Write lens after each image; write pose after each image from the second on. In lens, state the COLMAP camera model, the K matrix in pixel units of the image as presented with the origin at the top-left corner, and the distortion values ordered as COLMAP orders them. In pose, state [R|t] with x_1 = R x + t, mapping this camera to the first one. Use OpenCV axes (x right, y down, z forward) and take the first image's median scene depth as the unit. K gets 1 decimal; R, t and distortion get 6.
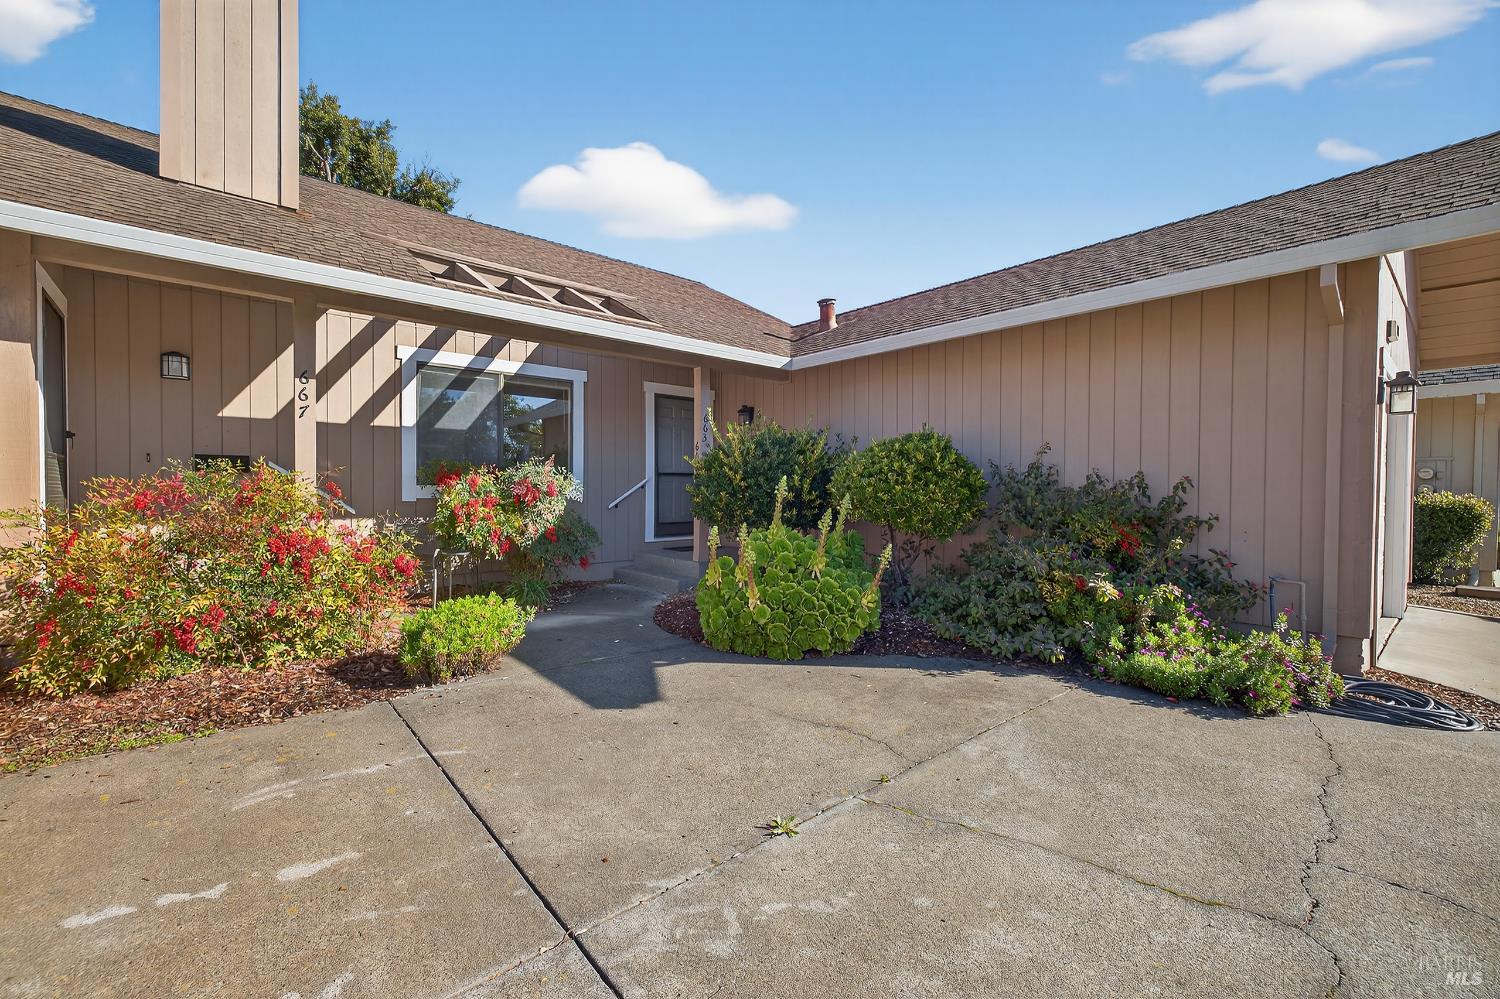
lens RADIAL K [[626.8, 0, 740.7], [0, 626.8, 486.6], [0, 0, 1]] dist [-0.000396, -0.000062]
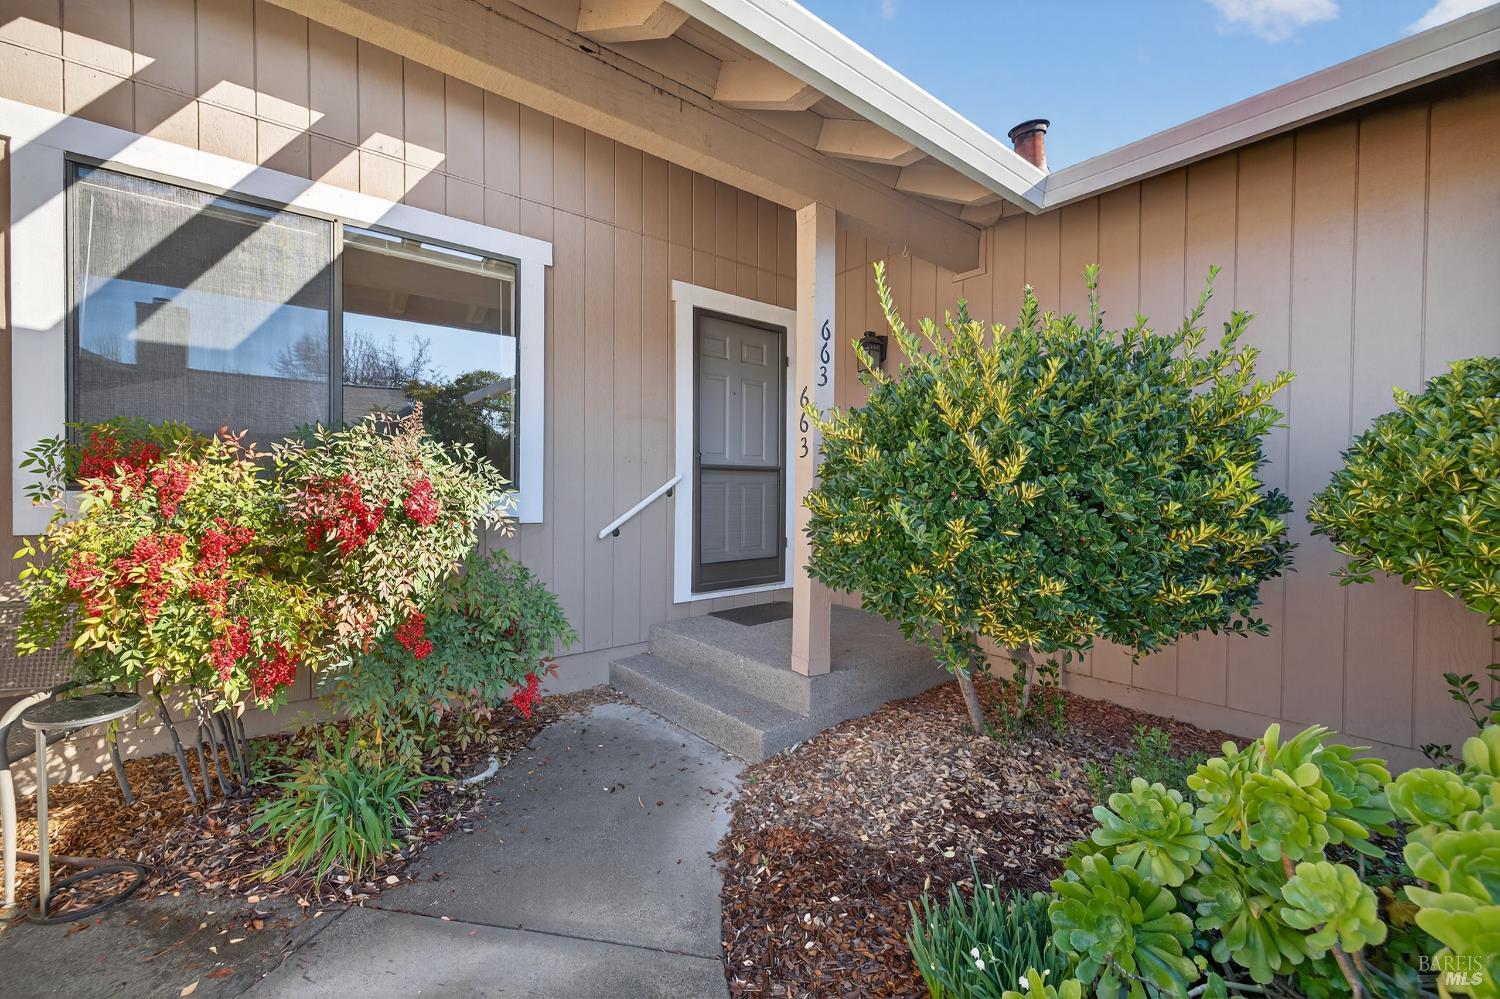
lens RADIAL K [[626.8, 0, 740.7], [0, 626.8, 486.6], [0, 0, 1]] dist [-0.000396, -0.000062]
pose [[0.999746, 0.003286, -0.022317, -0.105499], [-0.003317, 0.999994, -0.001334, -0.005027], [0.022313, 0.001408, 0.999750, 0.597924]]
